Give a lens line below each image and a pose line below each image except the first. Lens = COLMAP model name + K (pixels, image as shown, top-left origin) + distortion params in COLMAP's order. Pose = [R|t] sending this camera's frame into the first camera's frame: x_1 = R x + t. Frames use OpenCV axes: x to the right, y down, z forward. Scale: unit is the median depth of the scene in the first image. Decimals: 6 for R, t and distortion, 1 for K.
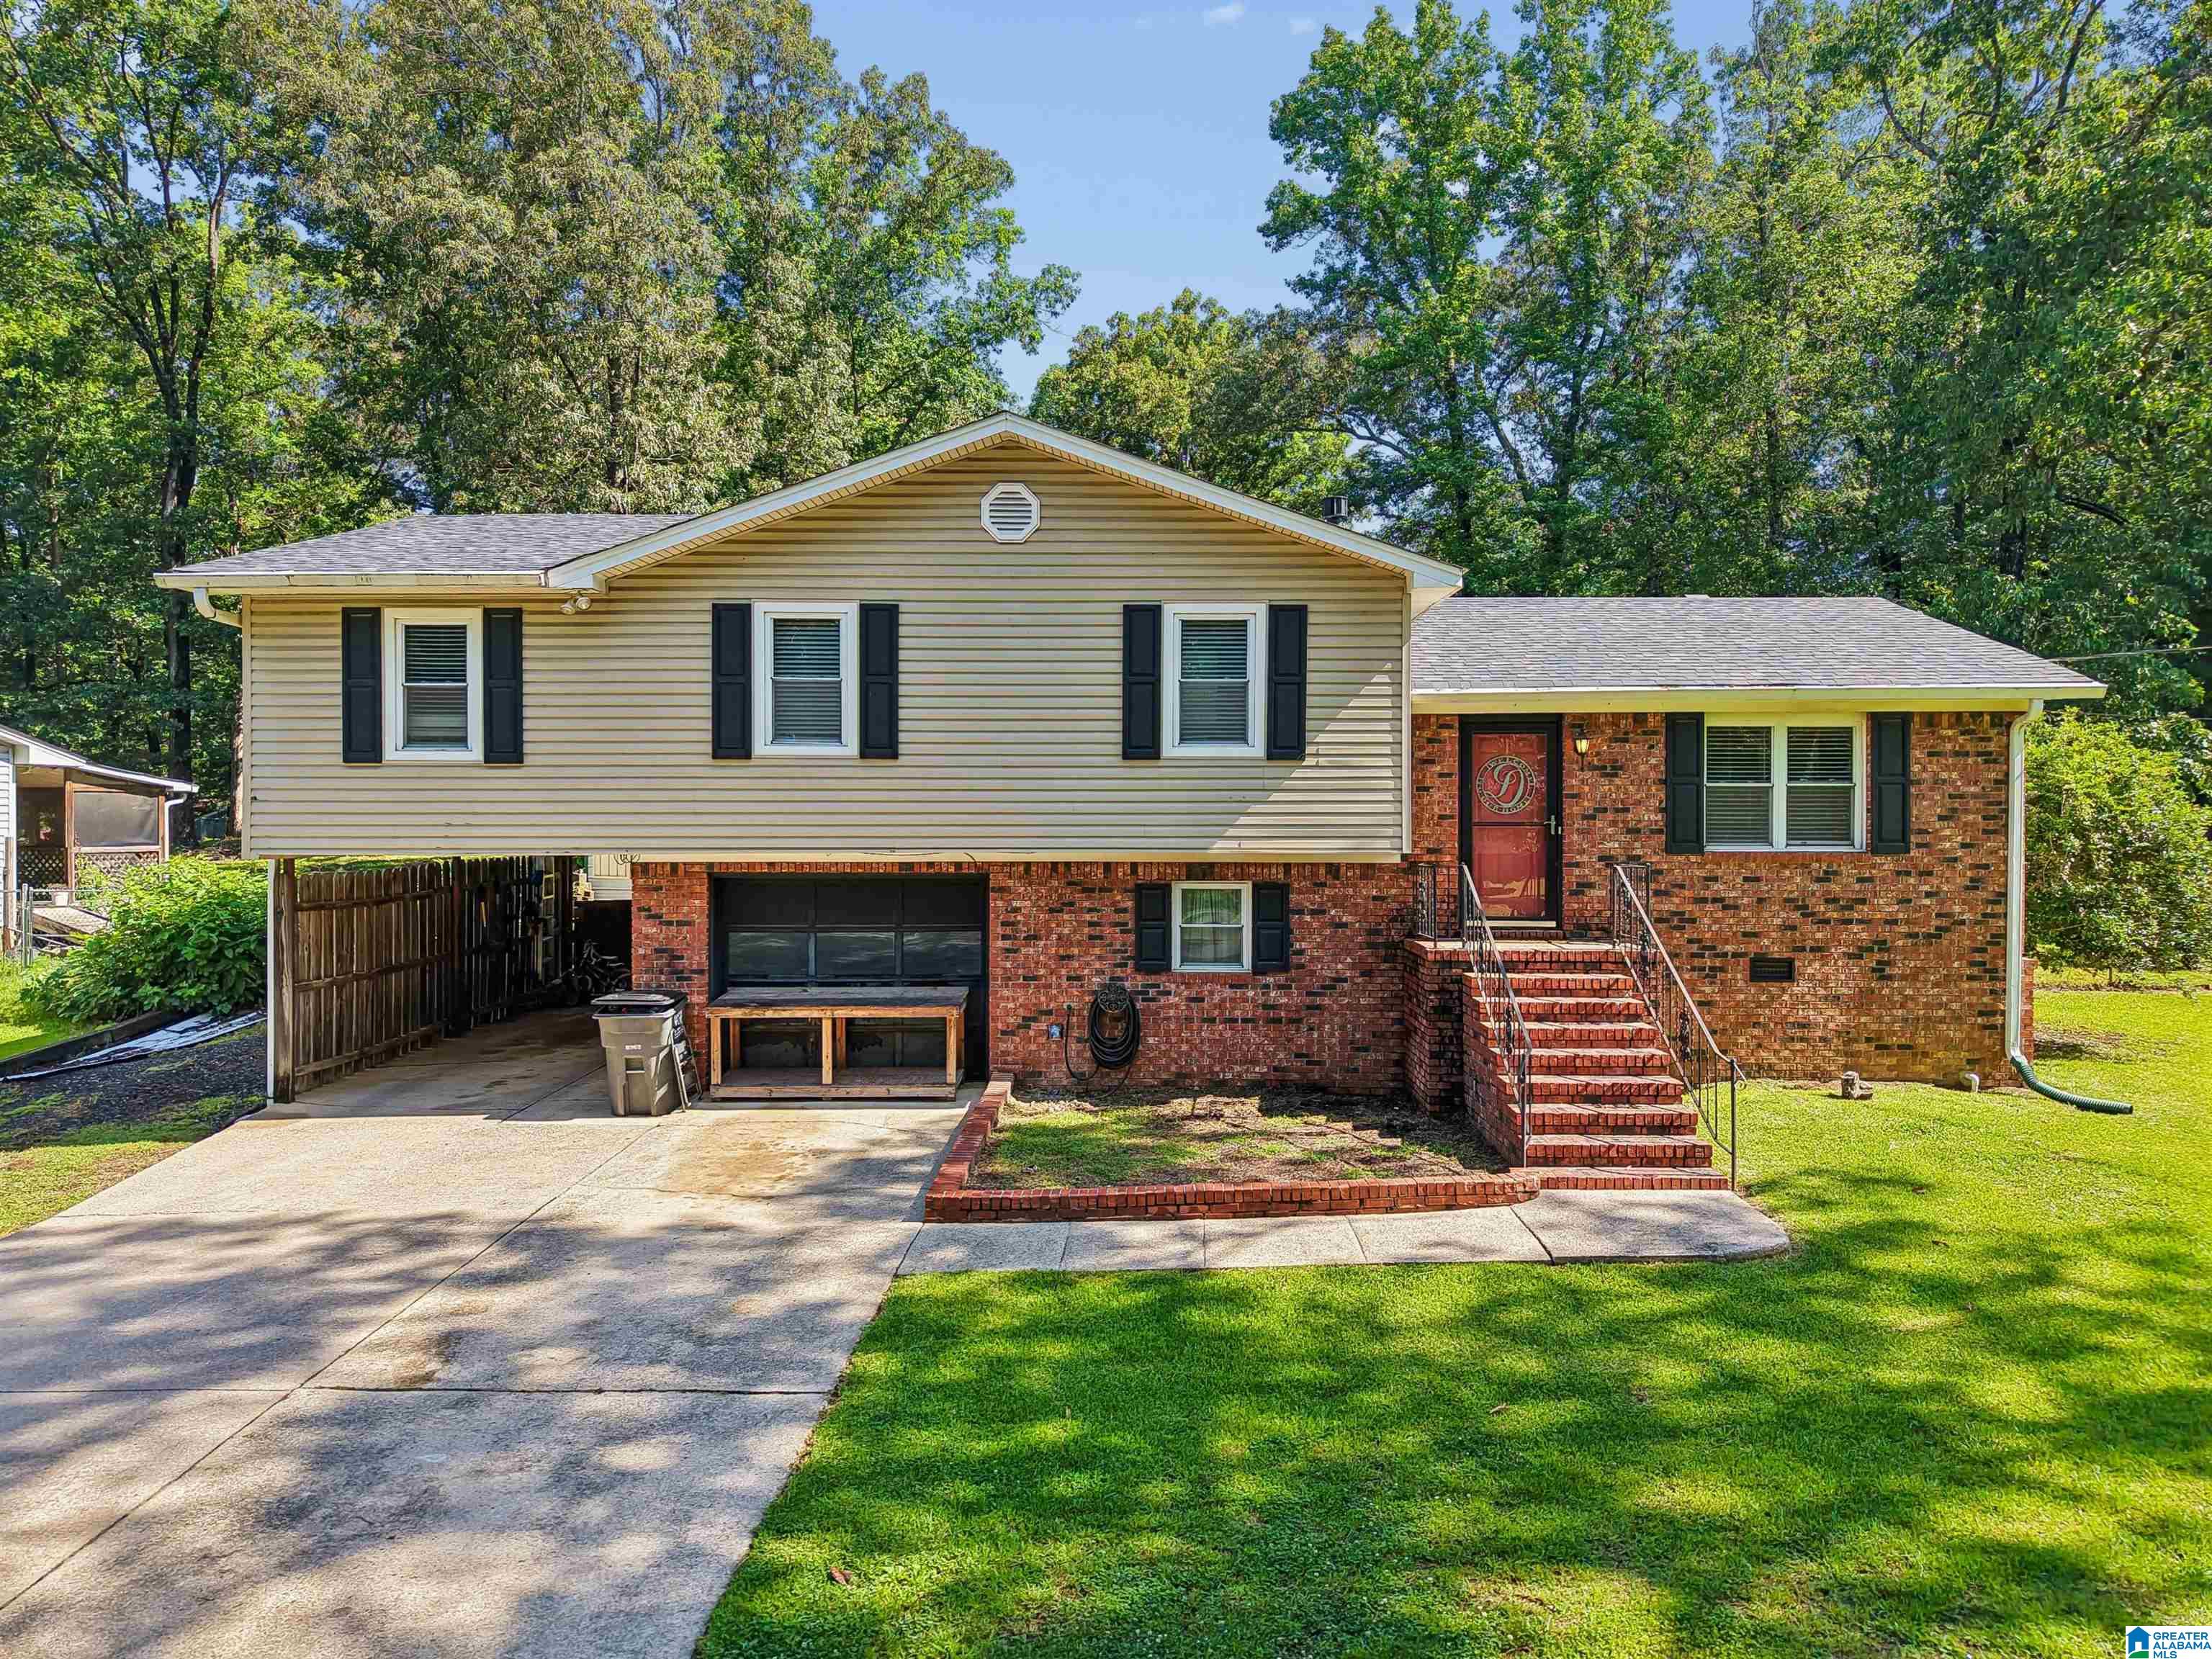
lens RADIAL K [[1524.6, 0, 1110.2], [0, 1524.6, 836.1], [0, 0, 1]] dist [0.015710, -0.010825]
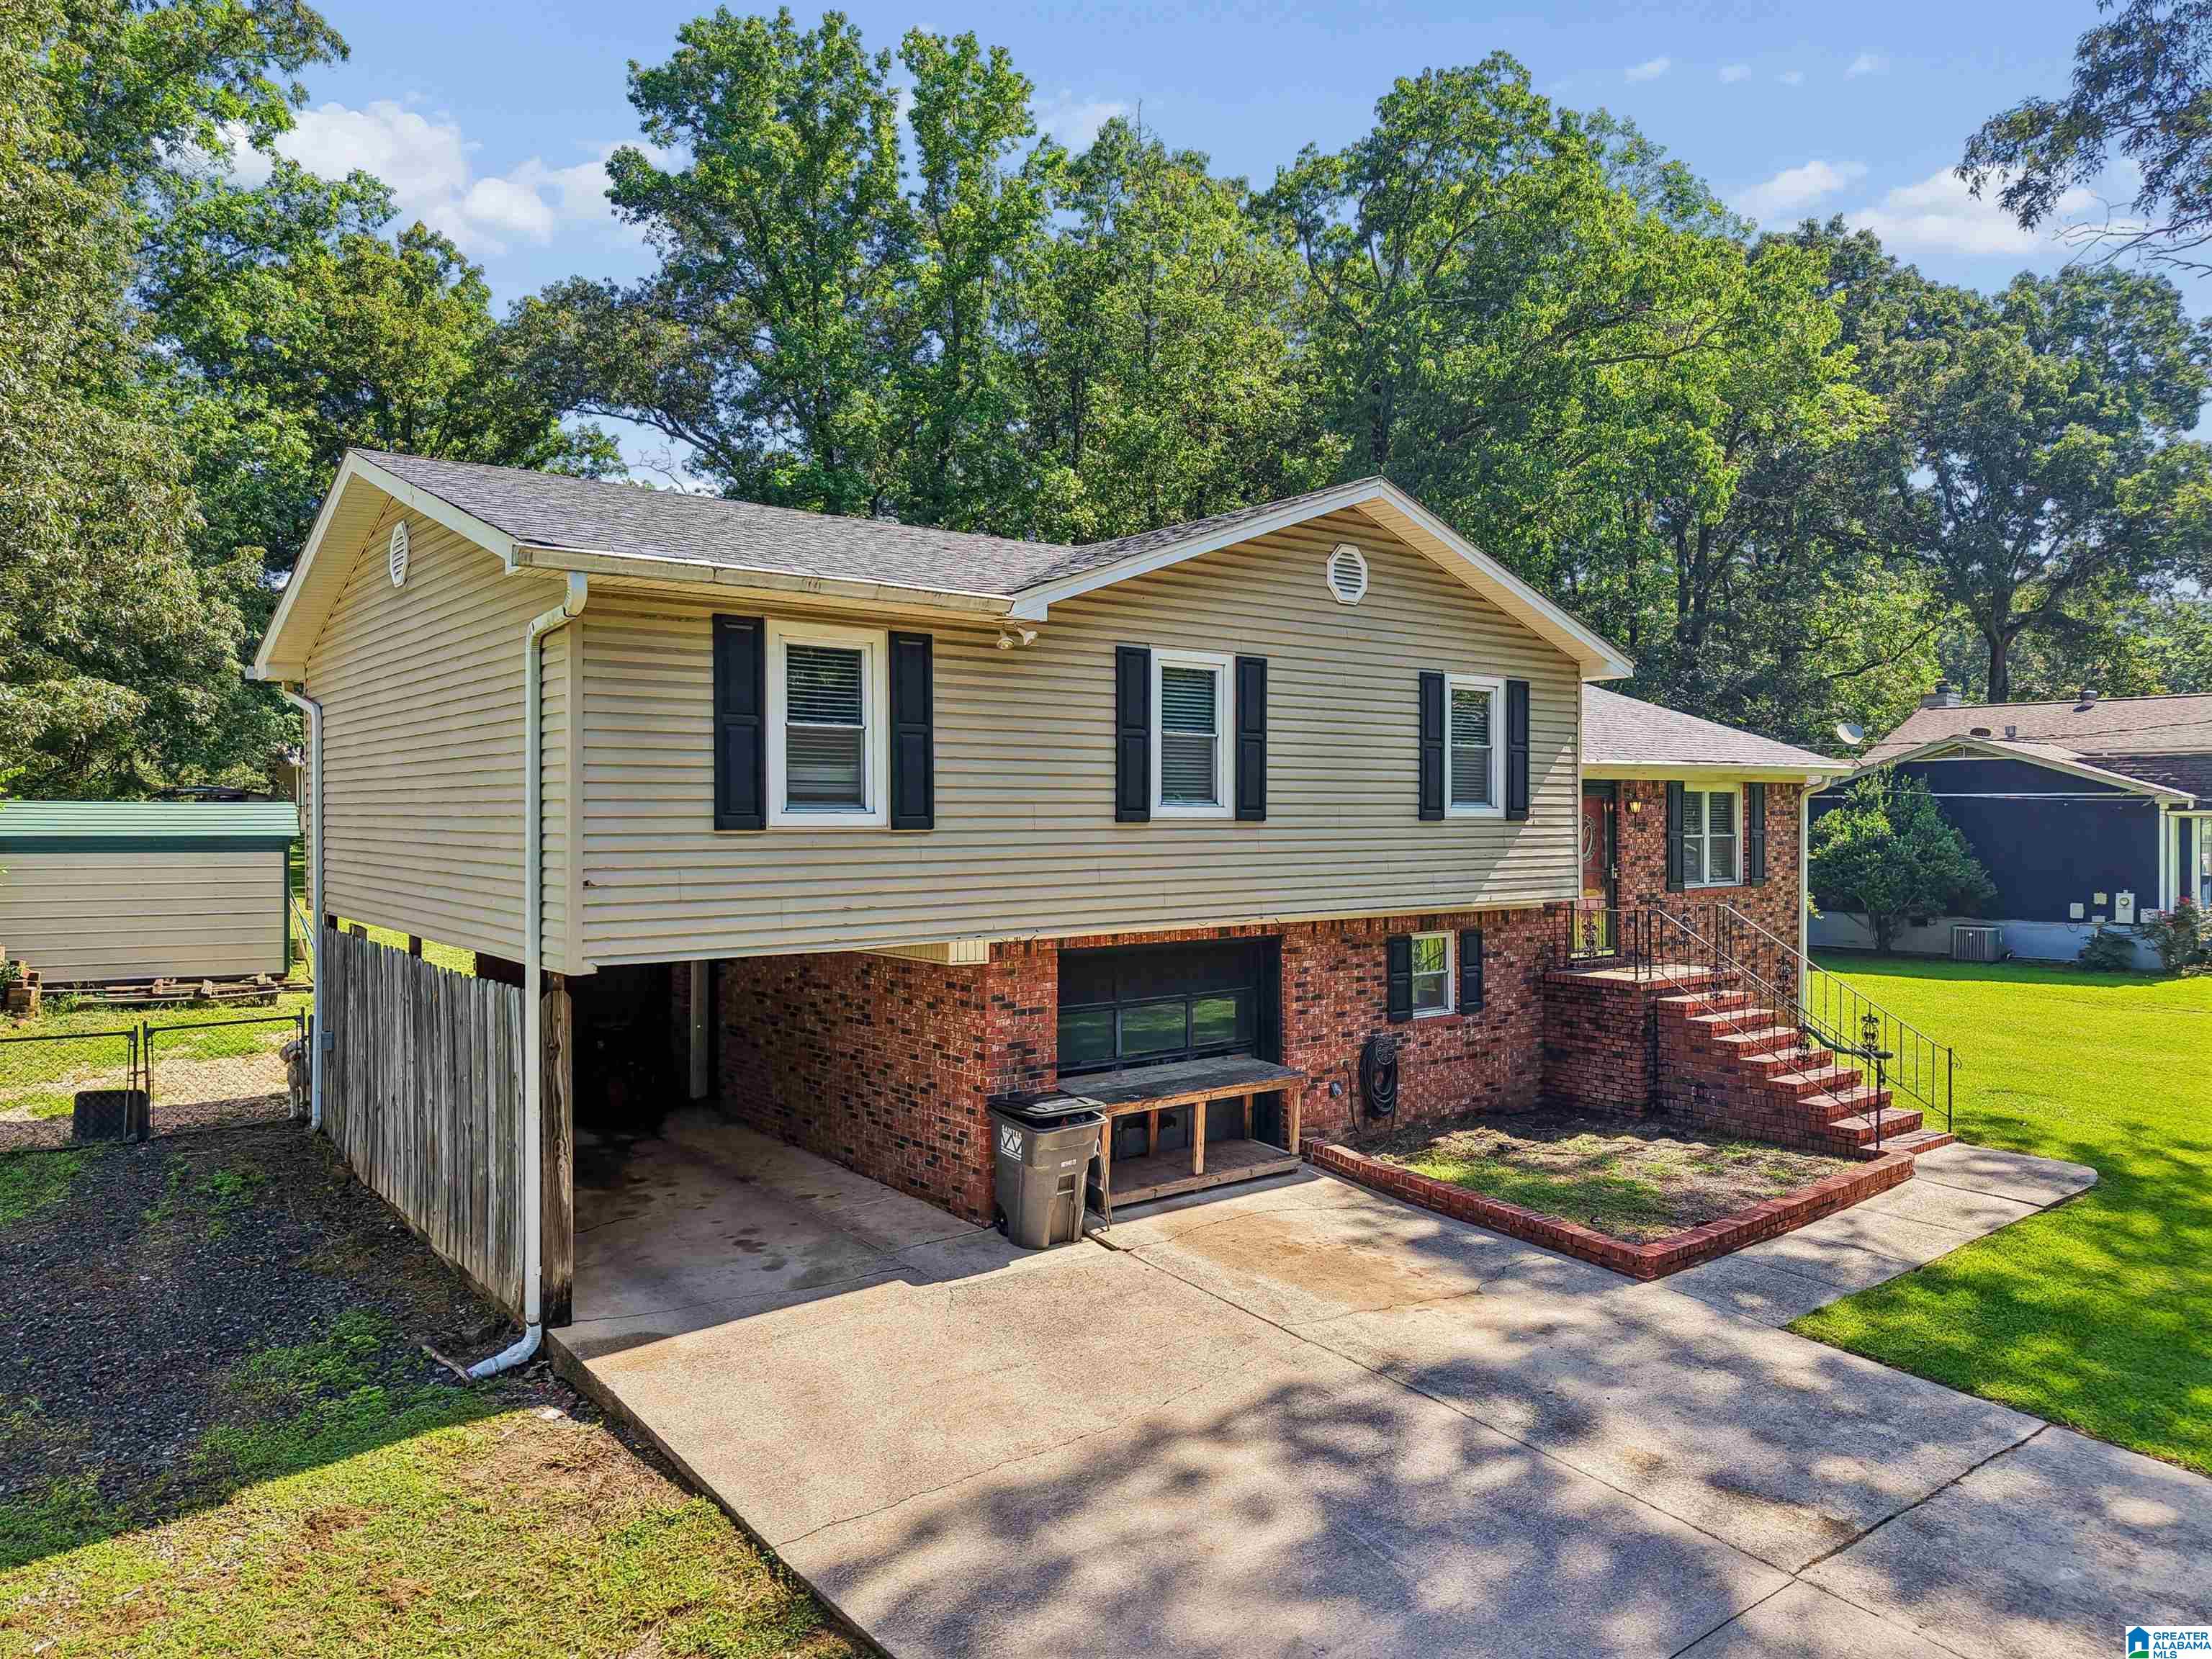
lens RADIAL K [[1524.6, 0, 1120.3], [0, 1524.6, 829.9], [0, 0, 1]] dist [0.015710, -0.010825]
pose [[0.763426, -0.009050, 0.645832, -0.823437], [0.010746, 0.999941, 0.001309, -0.047302], [-0.645806, 0.005941, 0.763478, 0.332299]]
